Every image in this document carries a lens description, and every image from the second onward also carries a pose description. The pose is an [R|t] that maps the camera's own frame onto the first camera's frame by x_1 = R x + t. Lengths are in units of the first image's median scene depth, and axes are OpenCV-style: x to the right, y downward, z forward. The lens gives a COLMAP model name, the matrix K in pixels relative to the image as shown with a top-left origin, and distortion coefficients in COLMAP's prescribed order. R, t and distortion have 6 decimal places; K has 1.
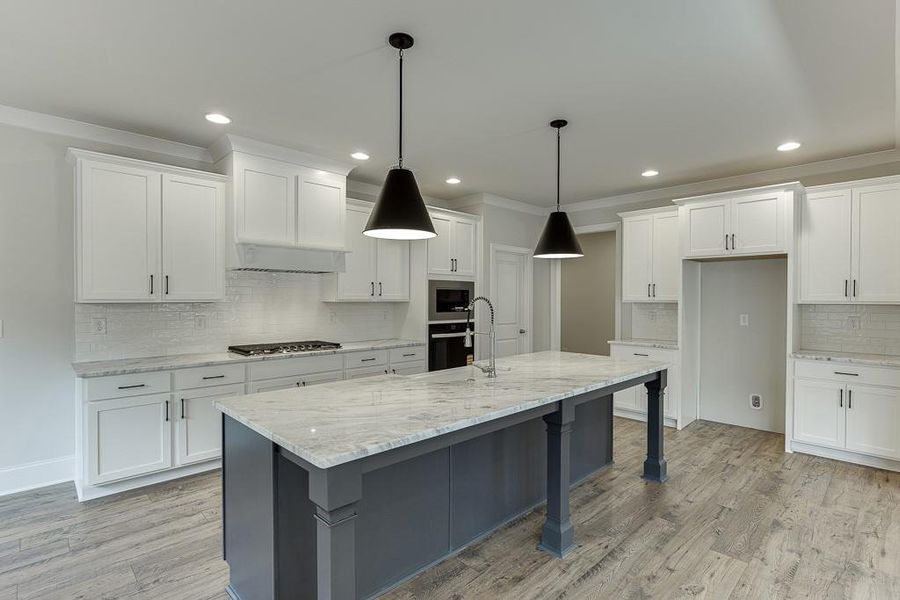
lens RADIAL K [[437.5, 0, 456.9], [0, 437.5, 303.2], [0, 0, 1]] dist [-0.003887, -0.000823]
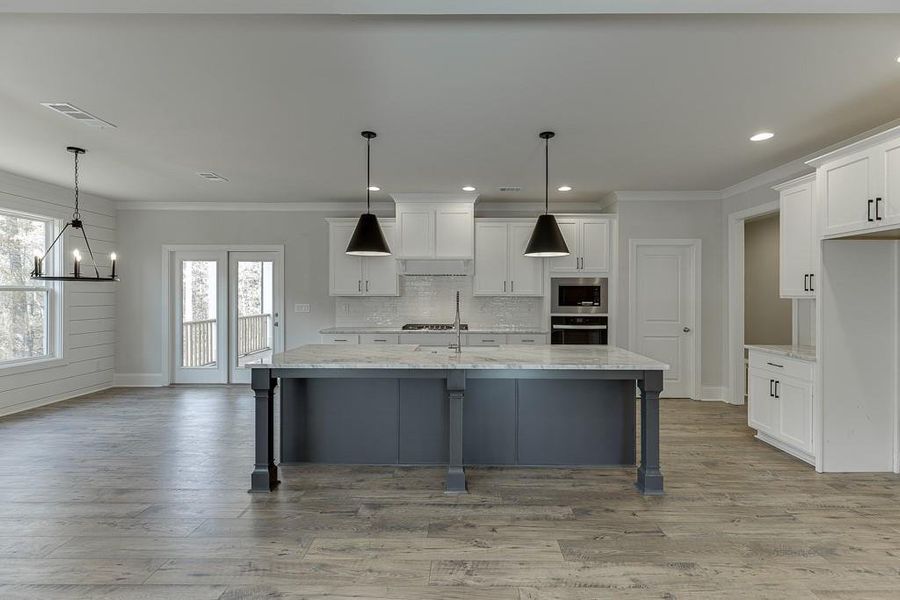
lens RADIAL K [[404.6, 0, 462.6], [0, 404.6, 295.5], [0, 0, 1]] dist [0.002184, 0.000208]
pose [[0.707130, 0.001272, -0.707082, 0.655348], [-0.008468, 0.999942, -0.006670, 0.003326], [0.707033, 0.010704, 0.707100, 0.104687]]
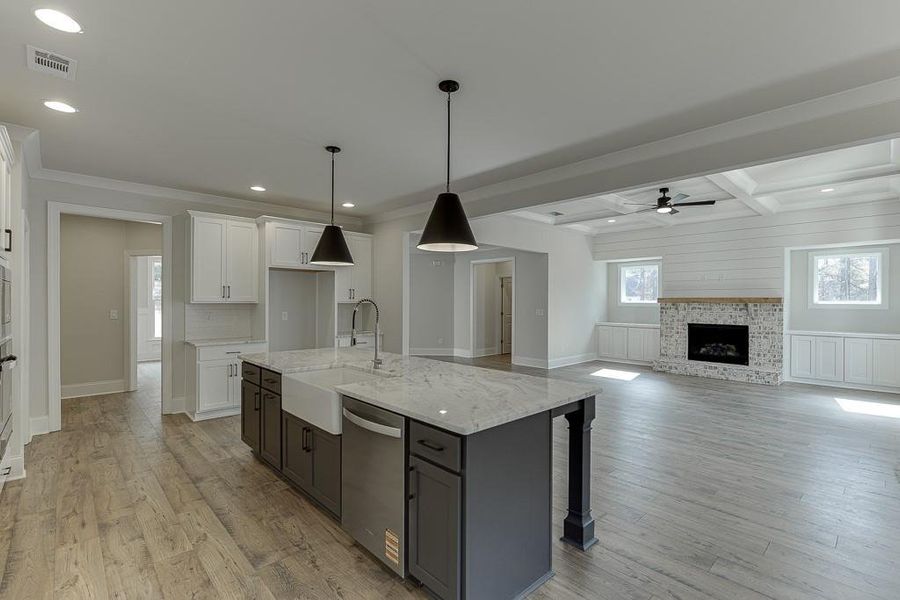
lens RADIAL K [[415.8, 0, 457.3], [0, 415.8, 302.7], [0, 0, 1]] dist [-0.002203, 0.000165]
pose [[0.018114, -0.005367, 0.999822, -0.701819], [0.008498, 0.999950, 0.005214, -0.005195], [-0.999800, 0.008402, 0.018159, 0.531494]]
